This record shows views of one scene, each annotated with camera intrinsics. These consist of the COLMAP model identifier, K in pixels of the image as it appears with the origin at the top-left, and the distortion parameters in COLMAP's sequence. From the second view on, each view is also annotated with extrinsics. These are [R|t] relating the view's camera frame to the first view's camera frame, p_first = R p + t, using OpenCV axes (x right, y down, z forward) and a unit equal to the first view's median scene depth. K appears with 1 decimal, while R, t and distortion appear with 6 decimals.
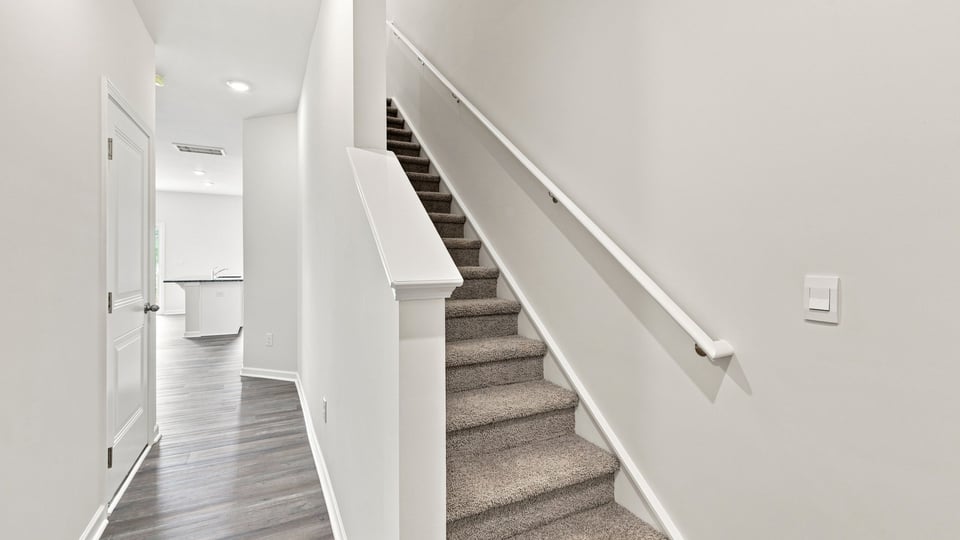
lens RADIAL K [[416.0, 0, 471.7], [0, 416.0, 261.9], [0, 0, 1]] dist [0.000571, -0.000135]
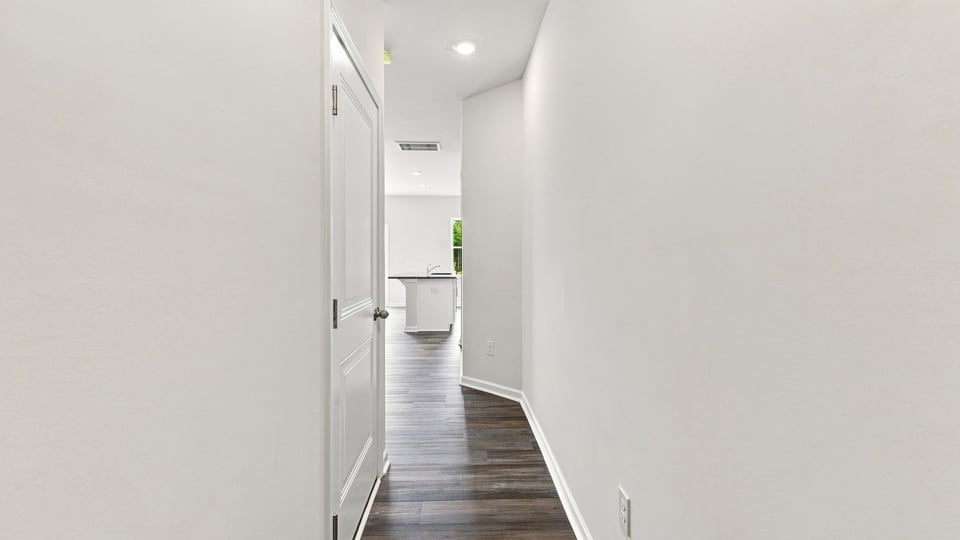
lens RADIAL K [[416.0, 0, 471.7], [0, 416.0, 261.9], [0, 0, 1]] dist [0.000571, -0.000135]
pose [[0.906556, 0.002020, -0.422082, -0.196498], [0.000312, 0.999985, 0.005456, 0.002846], [0.422086, -0.005078, 0.906541, 0.250435]]
